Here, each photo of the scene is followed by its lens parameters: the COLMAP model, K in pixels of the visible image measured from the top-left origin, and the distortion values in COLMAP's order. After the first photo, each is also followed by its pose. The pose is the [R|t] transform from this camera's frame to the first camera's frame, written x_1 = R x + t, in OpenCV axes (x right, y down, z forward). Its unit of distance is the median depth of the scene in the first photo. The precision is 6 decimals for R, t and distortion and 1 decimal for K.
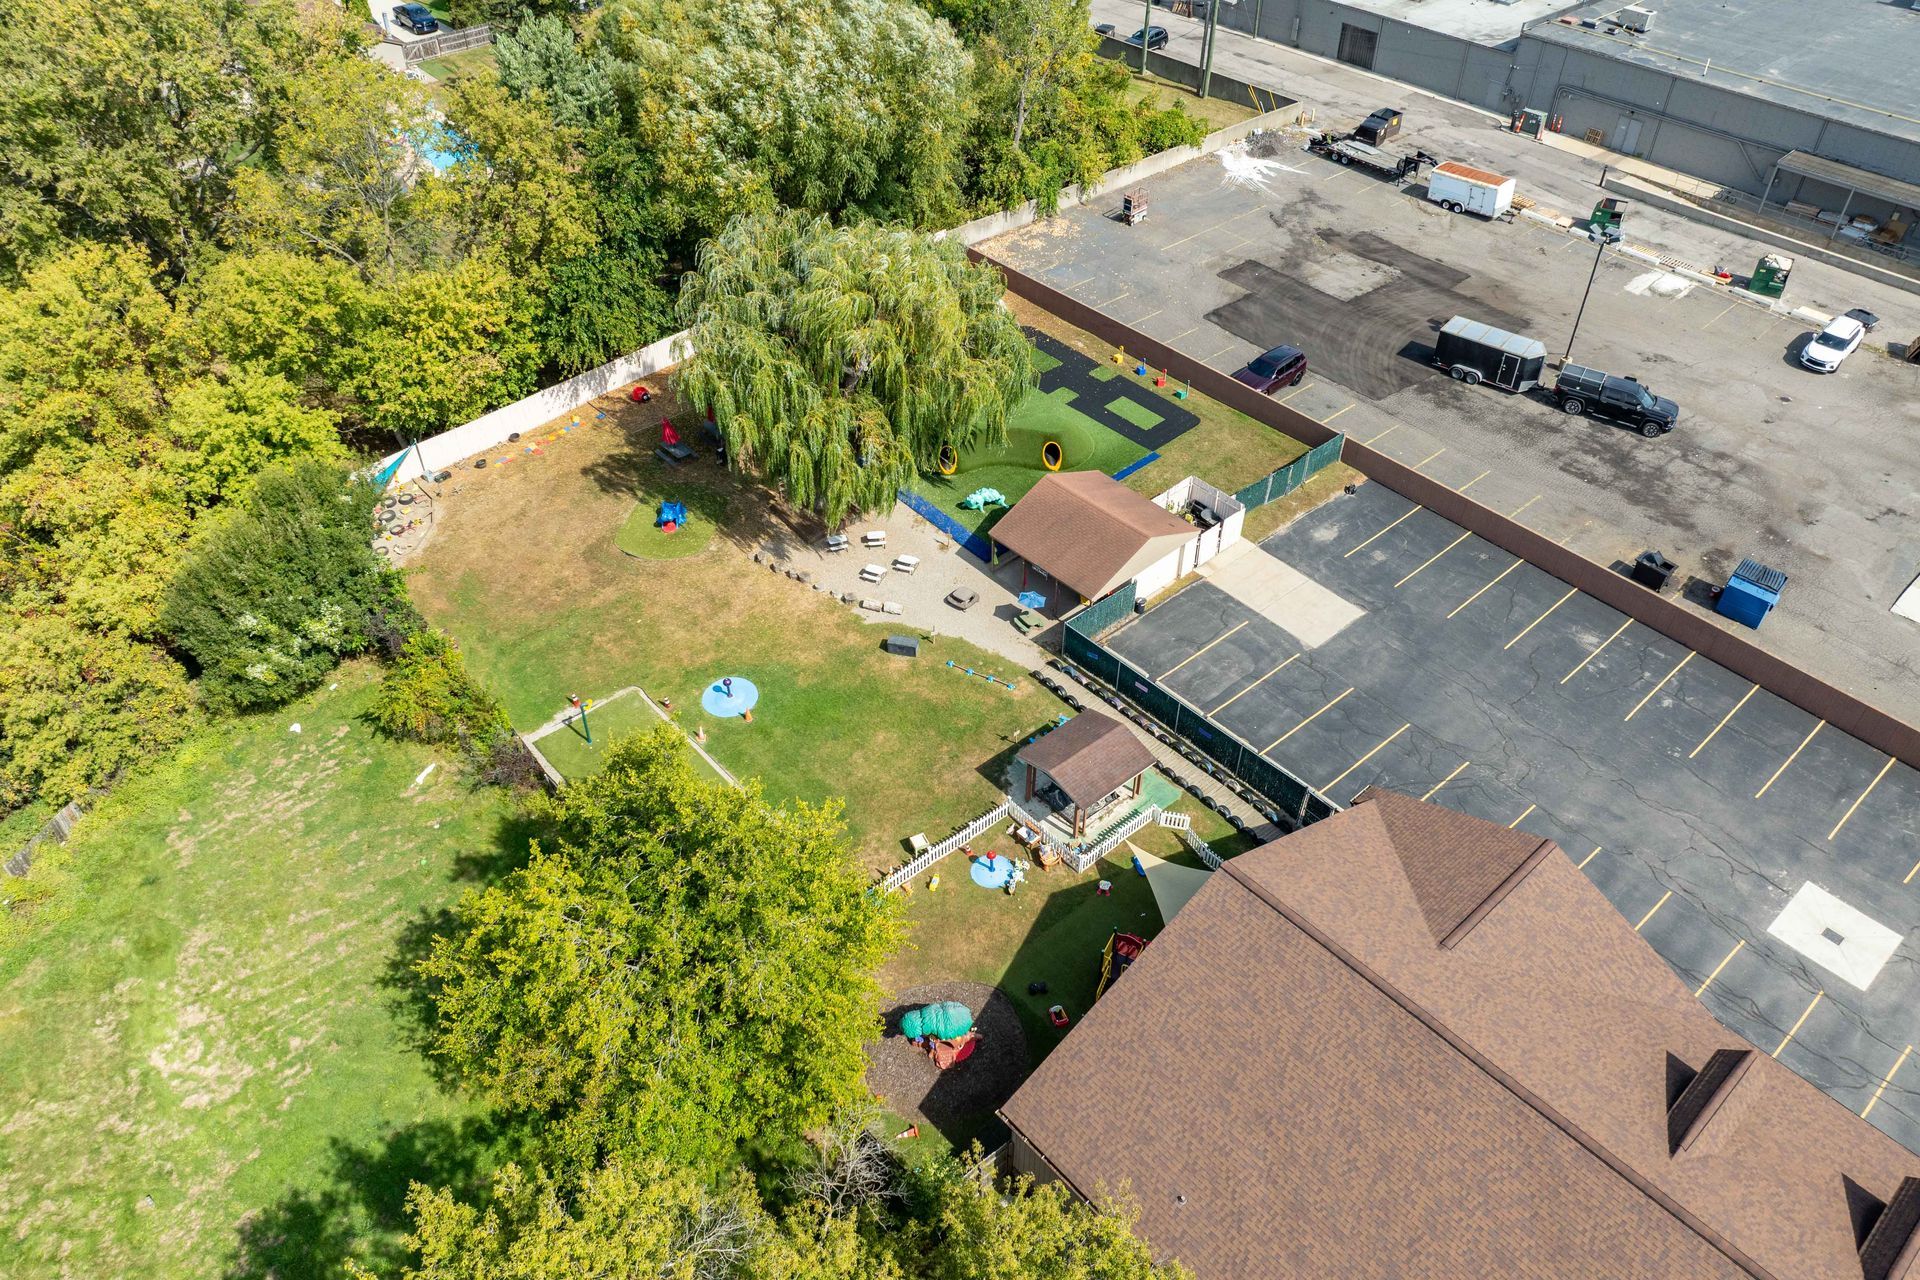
lens RADIAL K [[1351.1, 0, 963.2], [0, 1351.1, 633.6], [0, 0, 1]] dist [-0.045315, 0.012561]
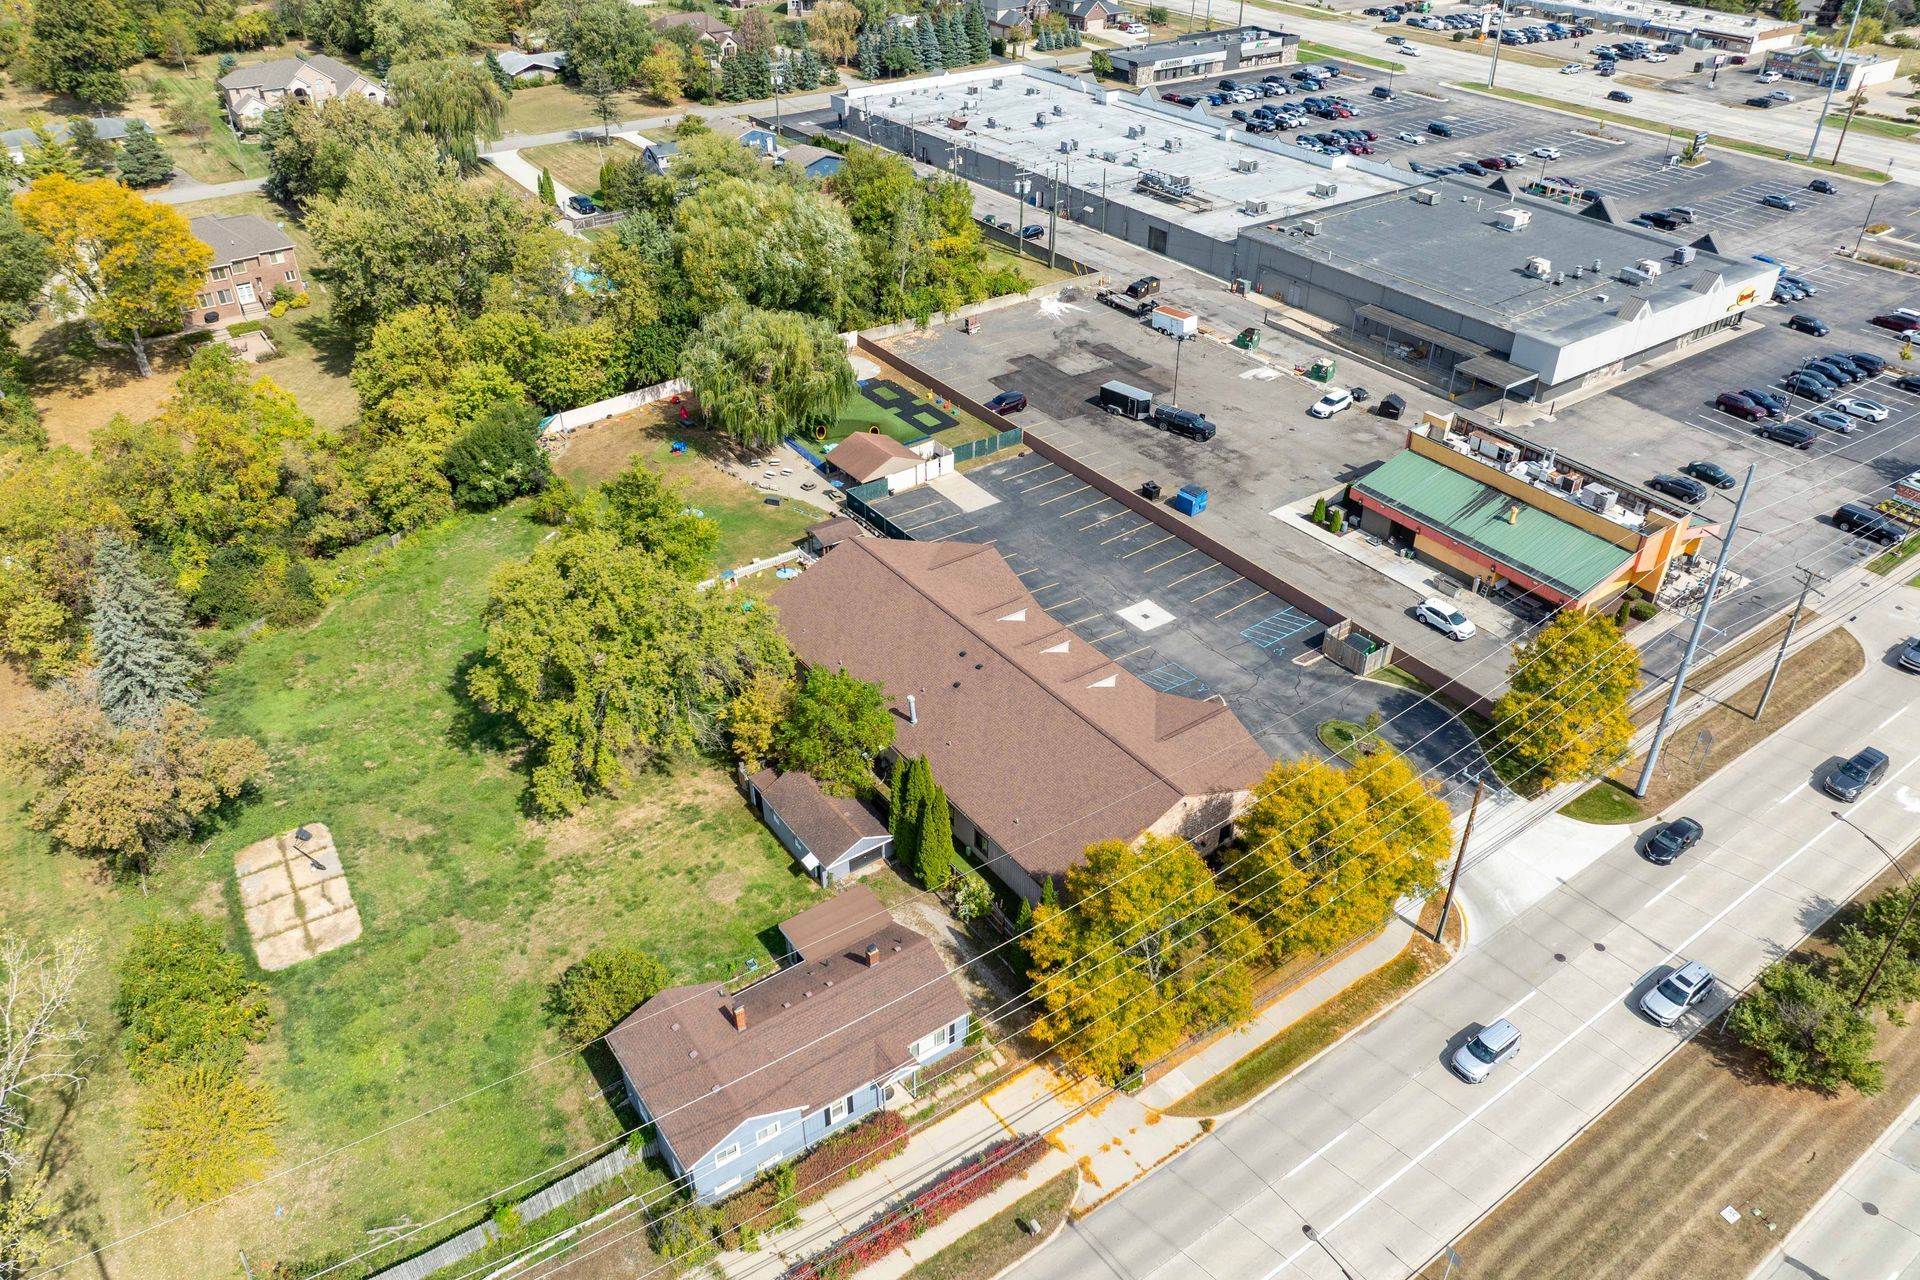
lens RADIAL K [[1351.1, 0, 962.3], [0, 1351.1, 637.9], [0, 0, 1]] dist [-0.045315, 0.012561]
pose [[0.994798, 0.057481, -0.084104, 0.373040], [-0.067299, 0.990612, -0.118987, 0.385197], [0.076475, 0.124028, 0.989327, -0.888761]]
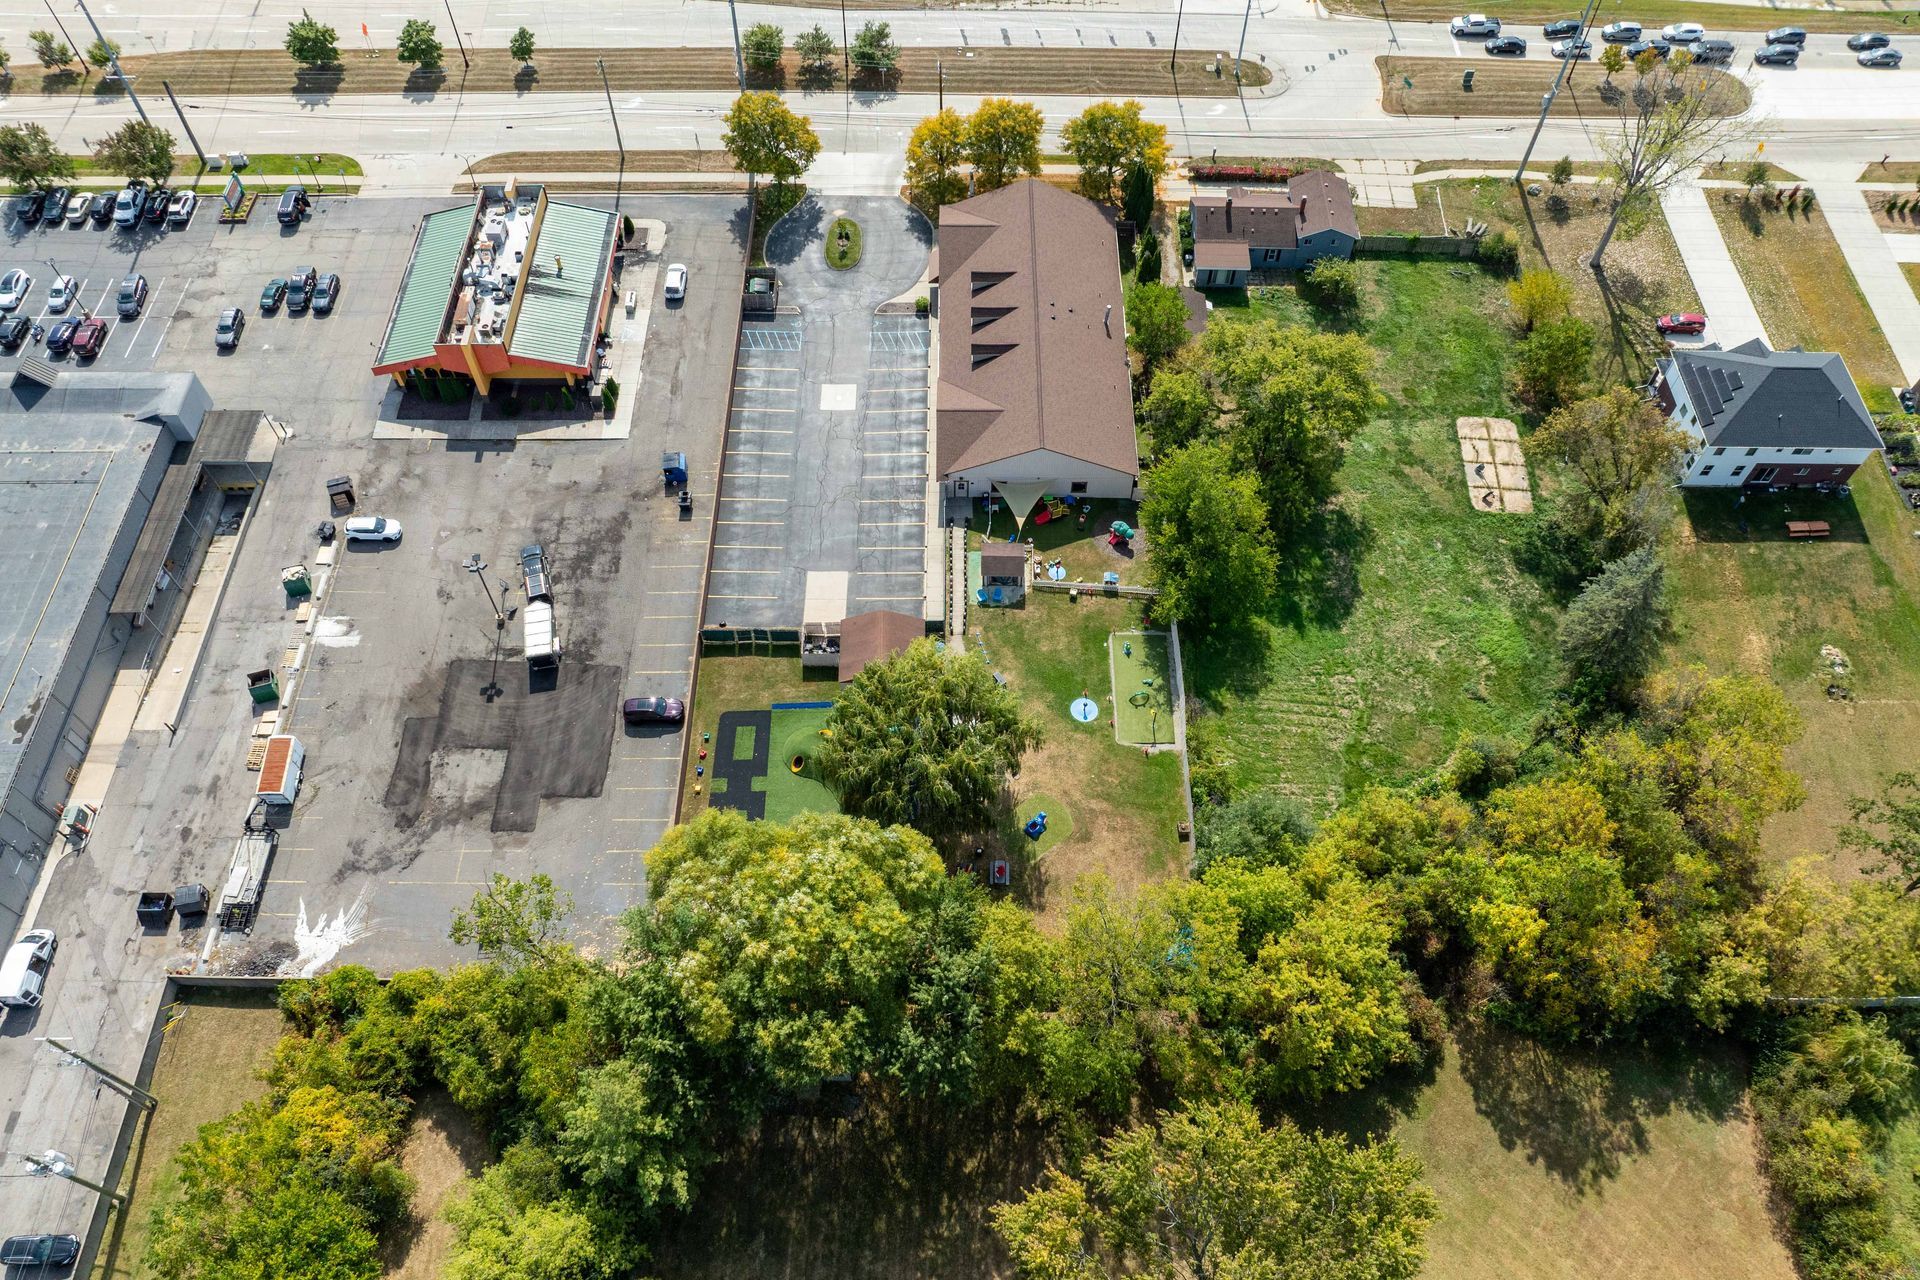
lens RADIAL K [[1361.9, 0, 964.8], [0, 1361.9, 676.9], [0, 0, 1]] dist [-0.039226, -0.003509]
pose [[-0.748727, -0.563813, 0.348602, -0.593055], [0.429940, -0.012772, 0.902767, -1.537562], [-0.504539, 0.825804, 0.251969, 0.436117]]
